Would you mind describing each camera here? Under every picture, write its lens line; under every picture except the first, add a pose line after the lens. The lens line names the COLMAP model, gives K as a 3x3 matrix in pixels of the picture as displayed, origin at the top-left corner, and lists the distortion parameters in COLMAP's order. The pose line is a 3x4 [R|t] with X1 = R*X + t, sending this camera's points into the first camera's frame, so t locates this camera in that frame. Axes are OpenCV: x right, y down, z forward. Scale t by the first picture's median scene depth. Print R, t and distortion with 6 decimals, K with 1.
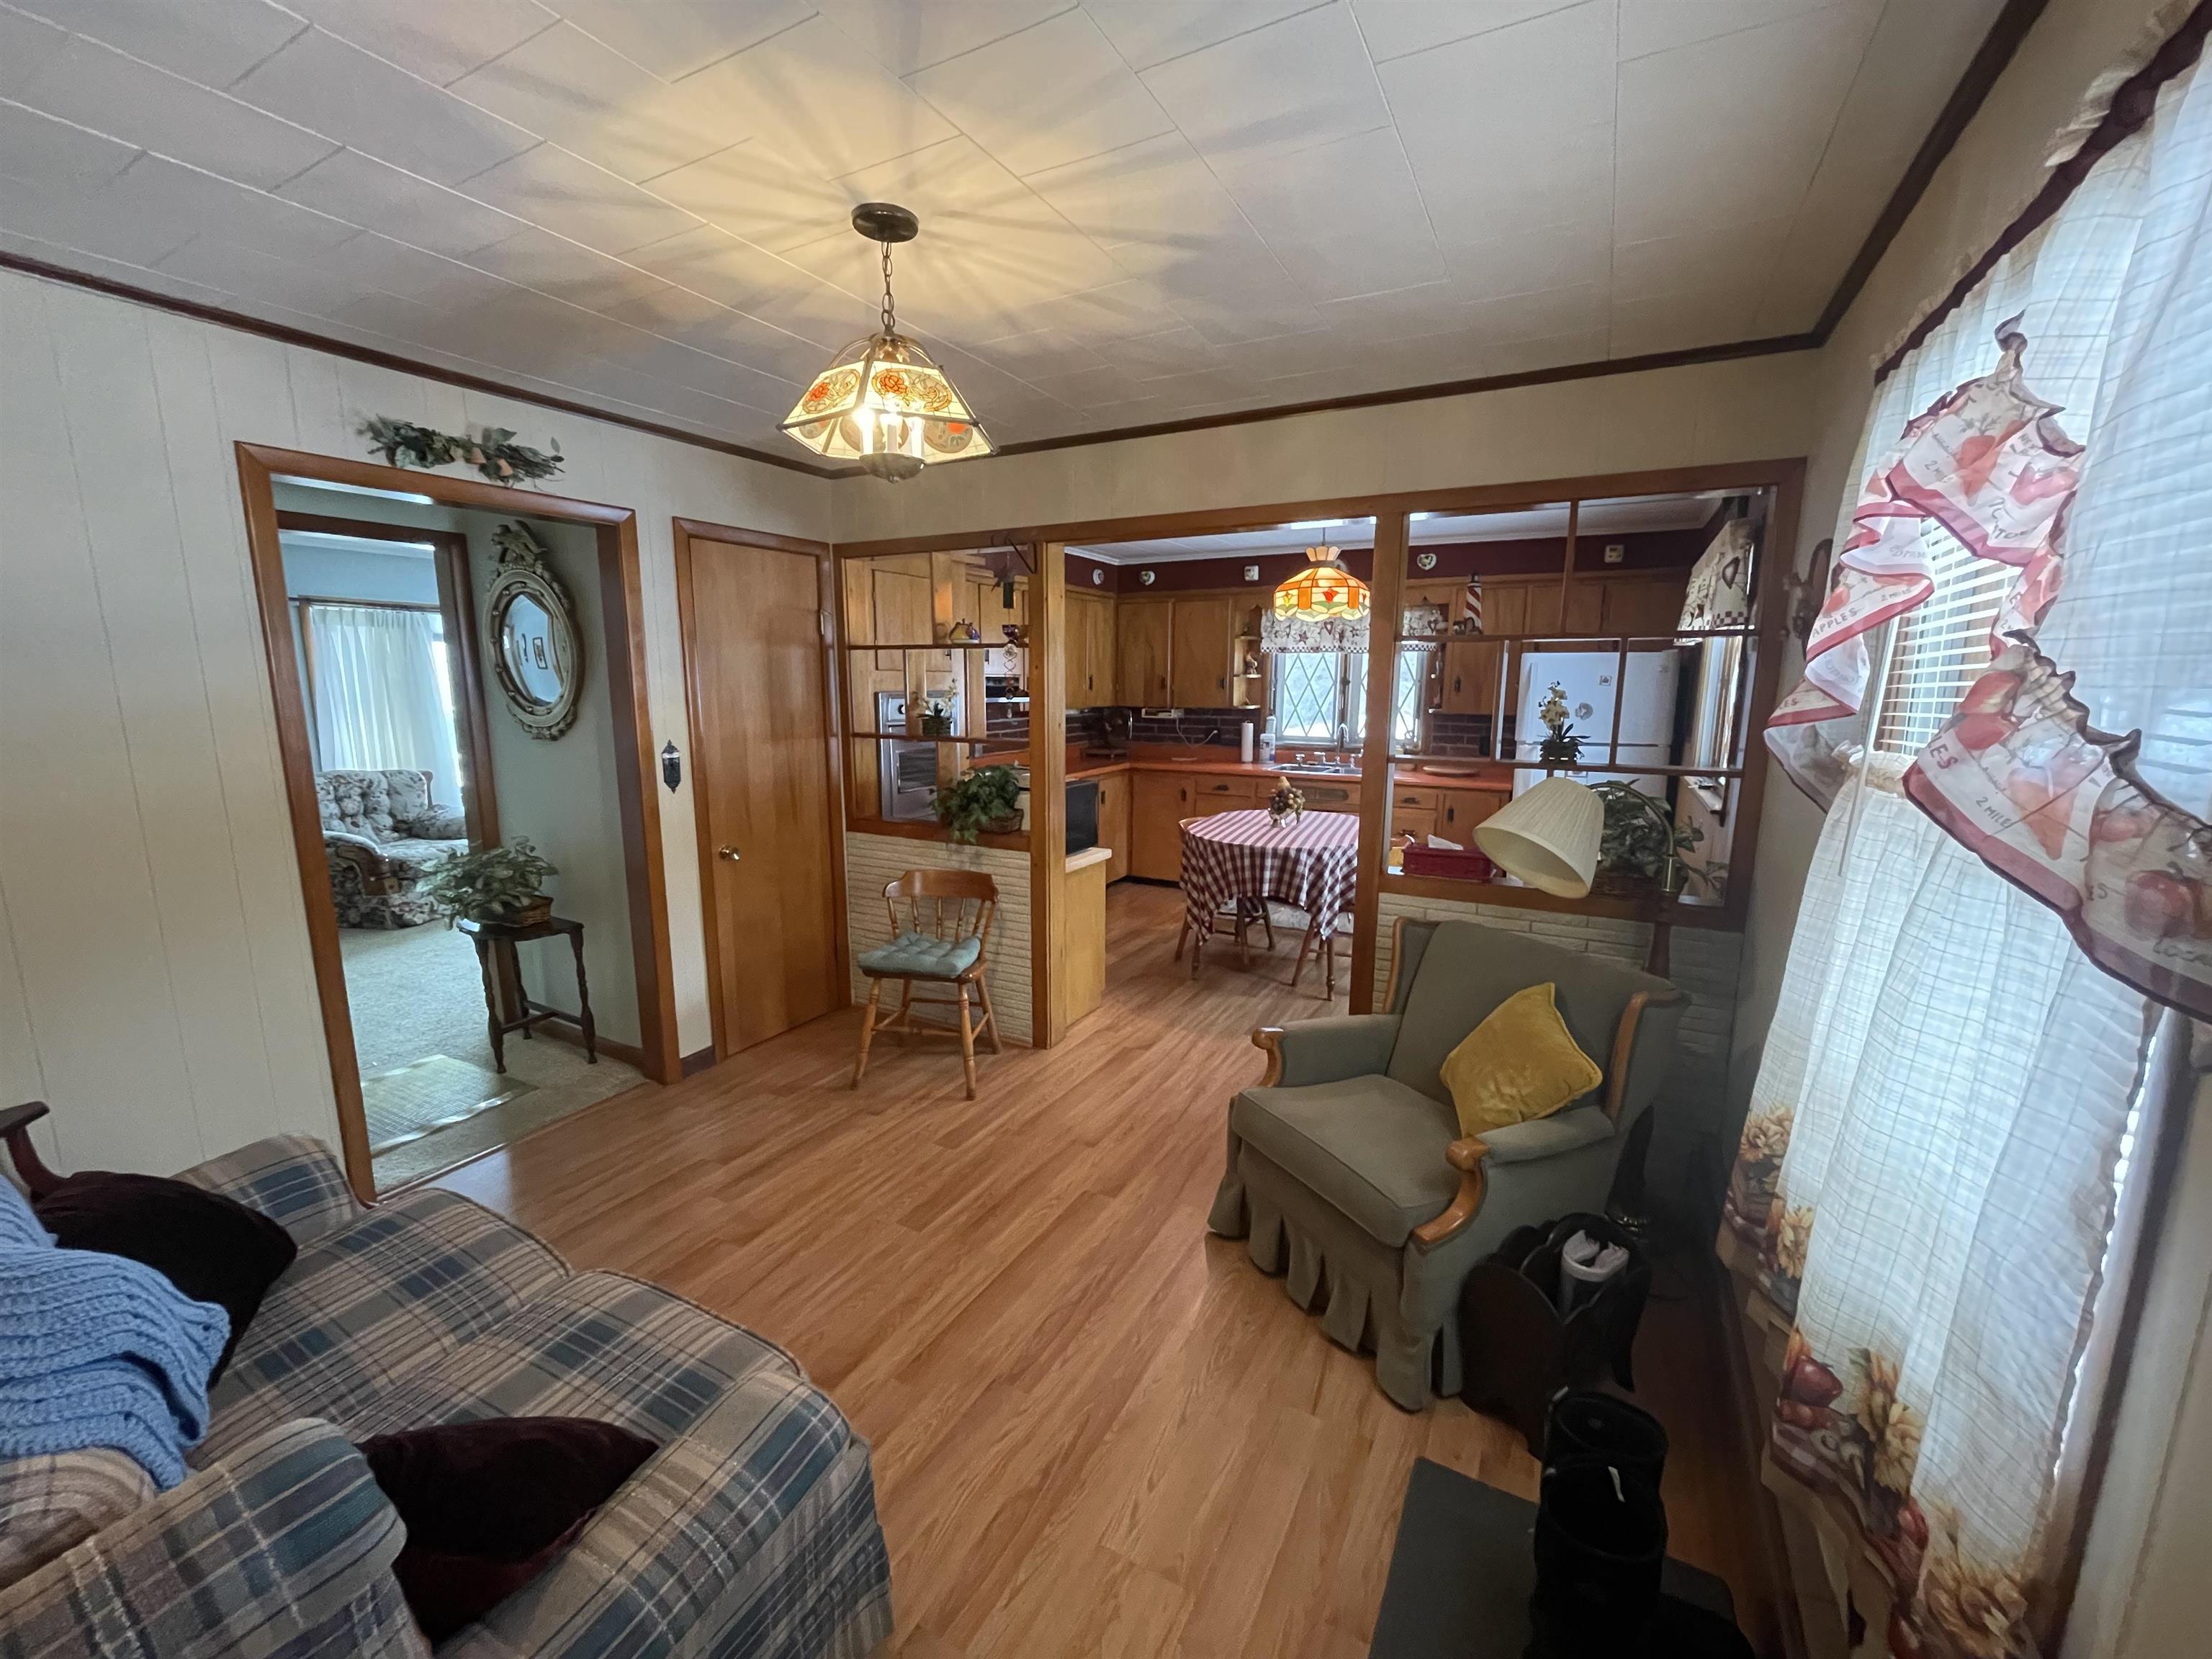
lens RADIAL K [[893.1, 0, 1106.0], [0, 893.1, 829.5], [0, 0, 1]] dist [0.000403, -0.000105]
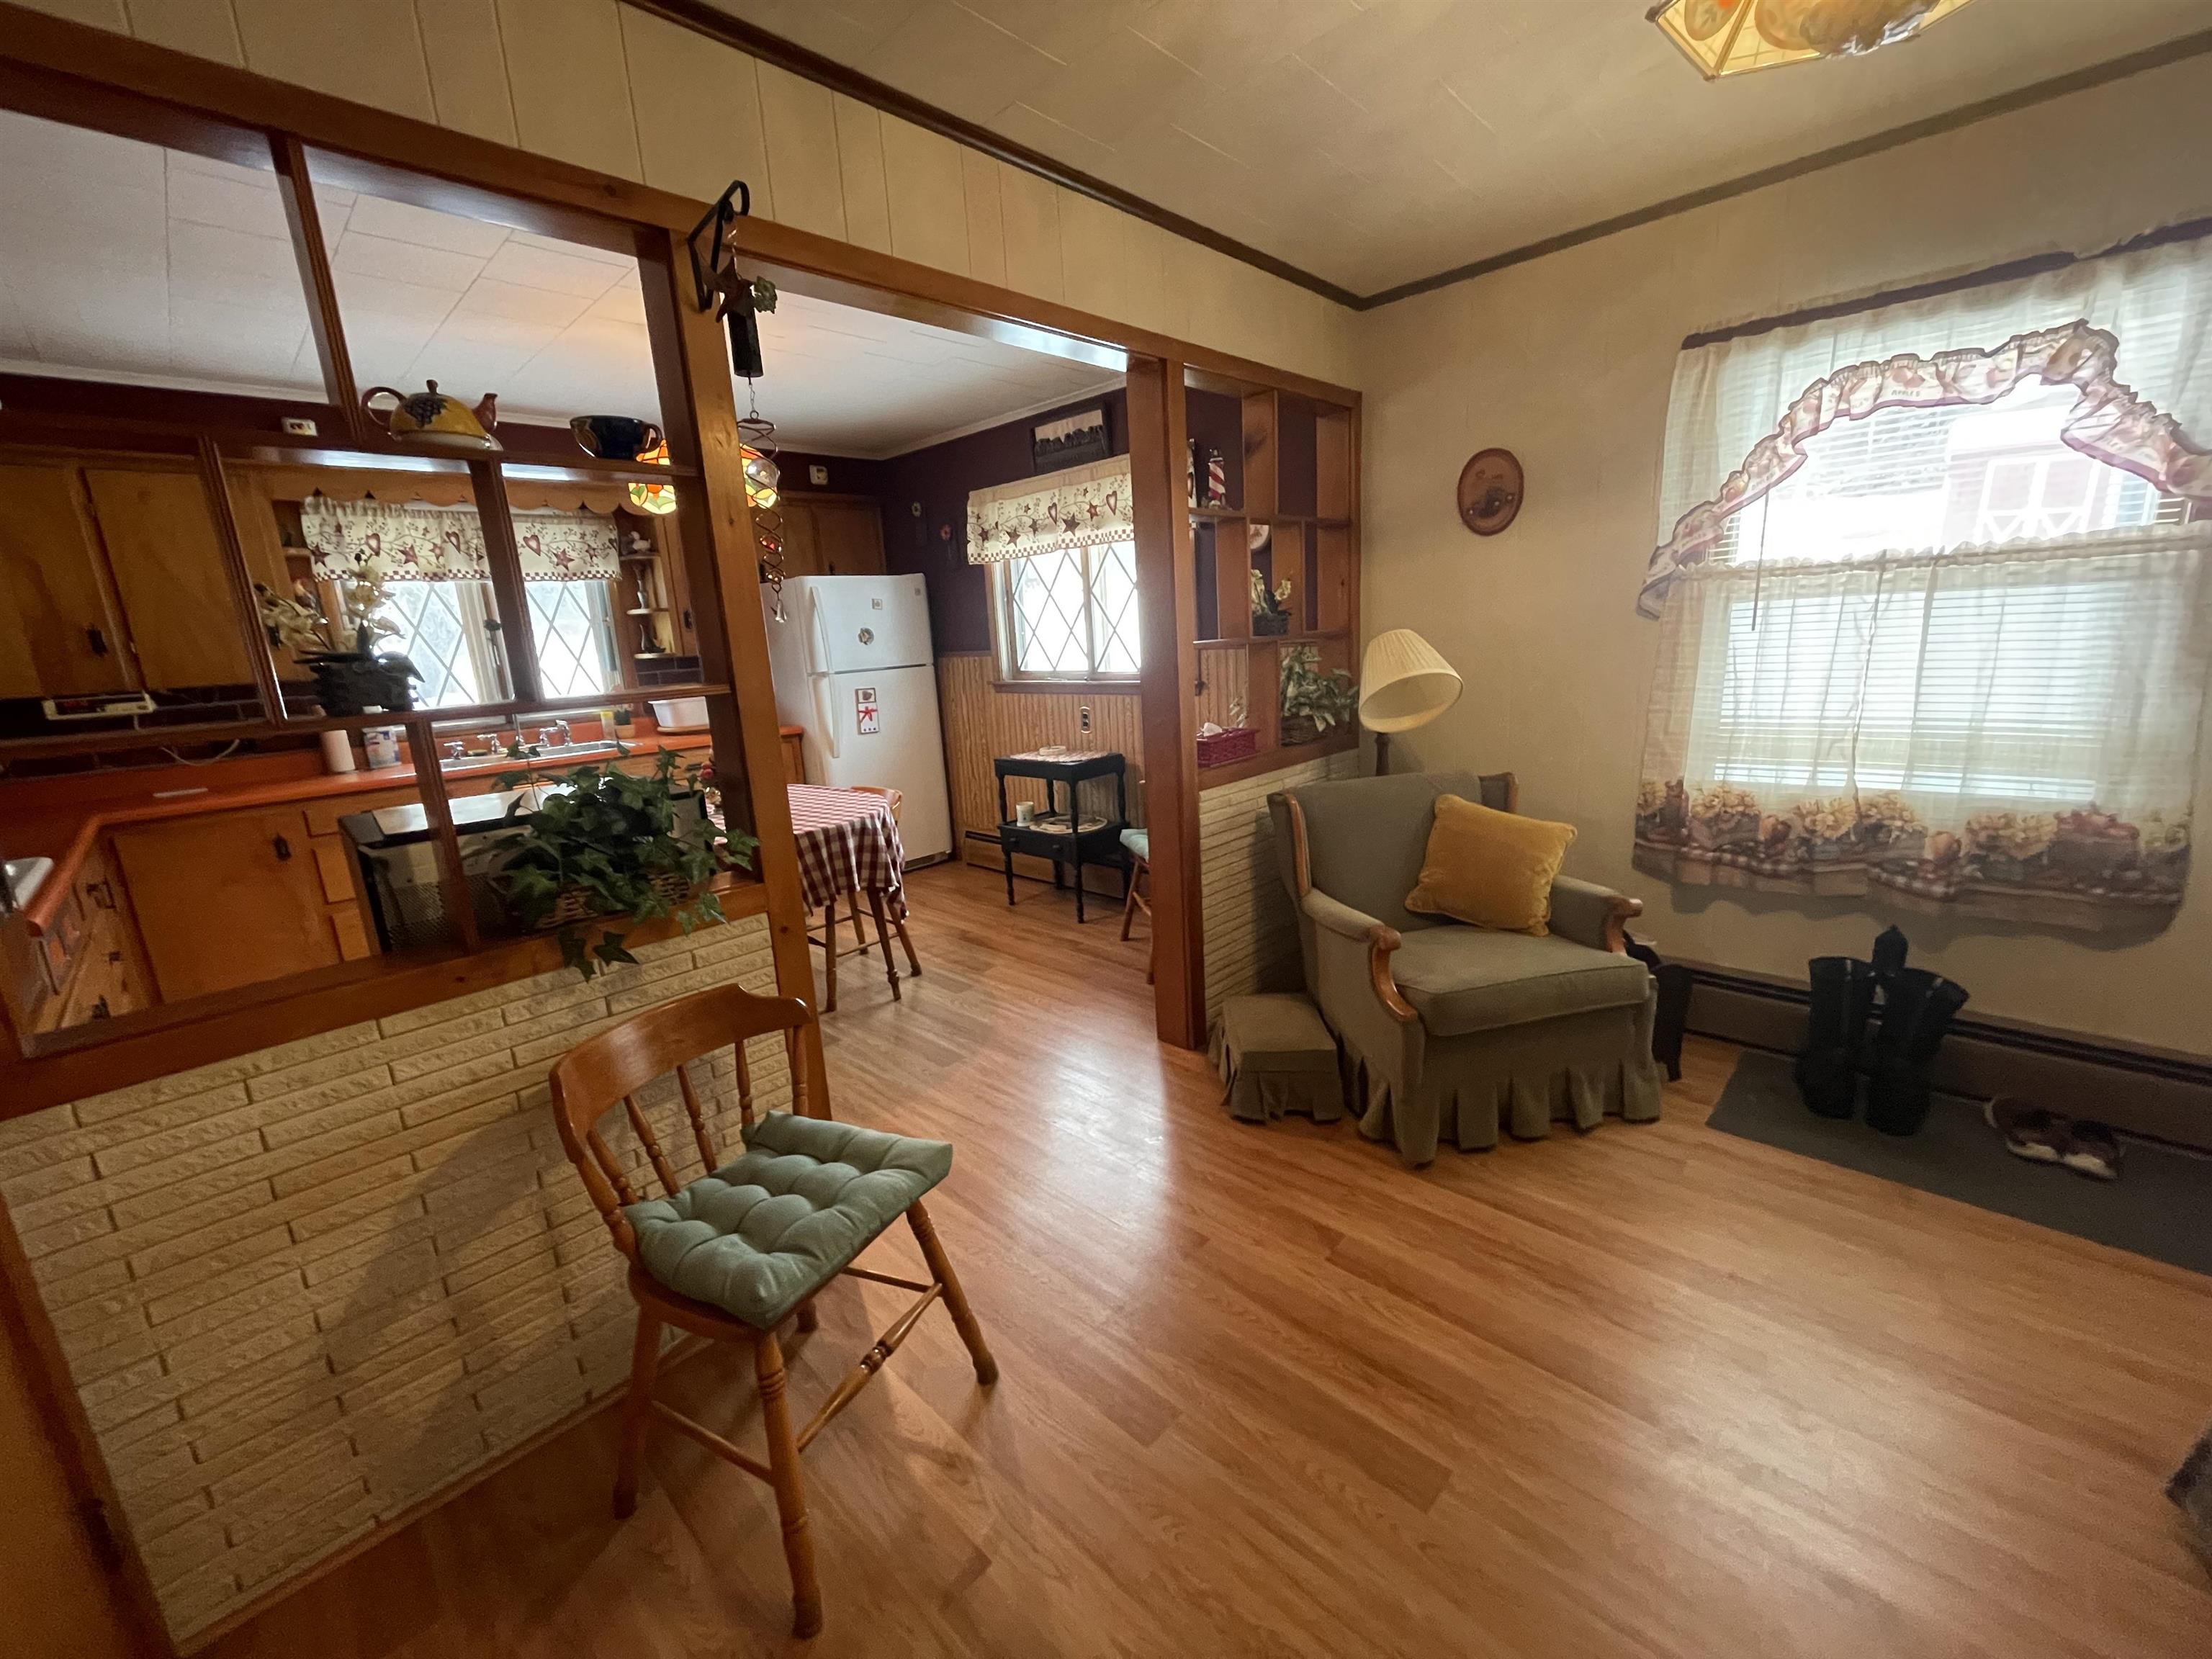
lens RADIAL K [[893.1, 0, 1106.0], [0, 893.1, 829.5], [0, 0, 1]] dist [0.000403, -0.000105]
pose [[0.265029, -0.233811, 0.935463, -0.272500], [0.218189, 0.959534, 0.178012, -0.036101], [-0.939230, 0.156929, 0.305319, 0.377993]]
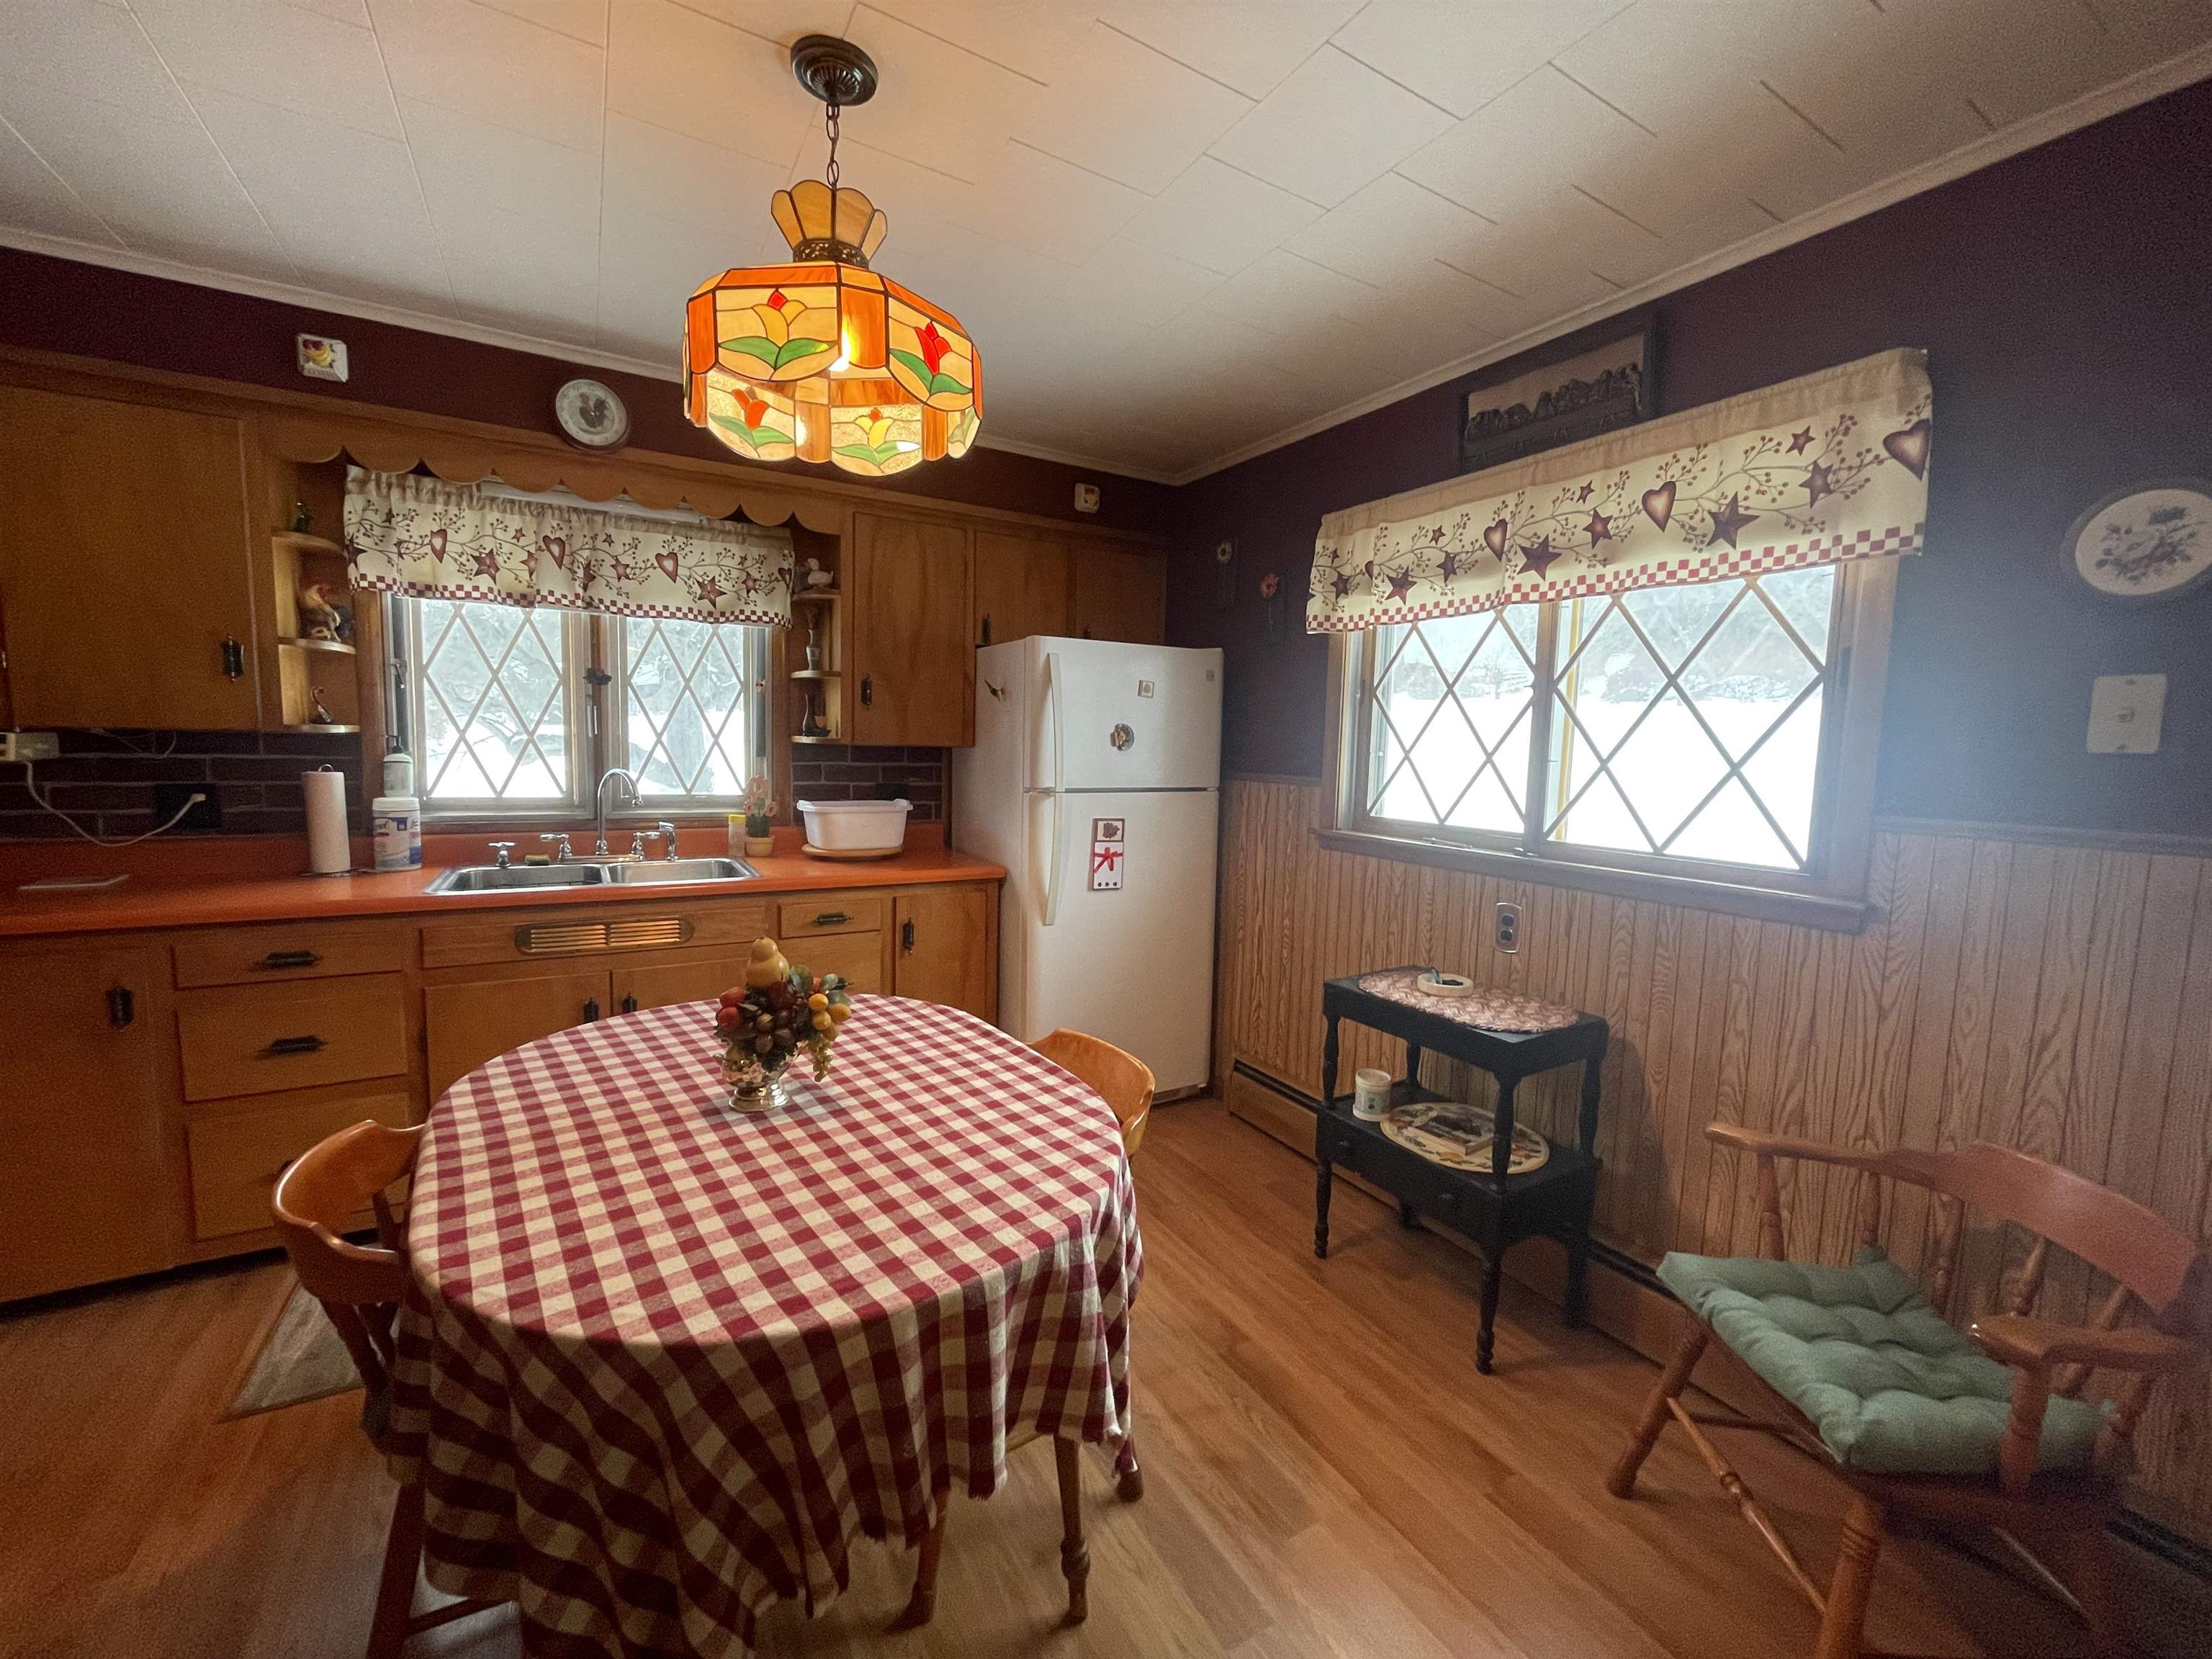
lens RADIAL K [[893.1, 0, 1106.0], [0, 893.1, 829.5], [0, 0, 1]] dist [0.000403, -0.000105]
pose [[0.514063, -0.075269, 0.854443, 0.002797], [0.119565, 0.992705, 0.015515, -0.062345], [-0.849378, 0.094186, 0.519313, 0.537808]]
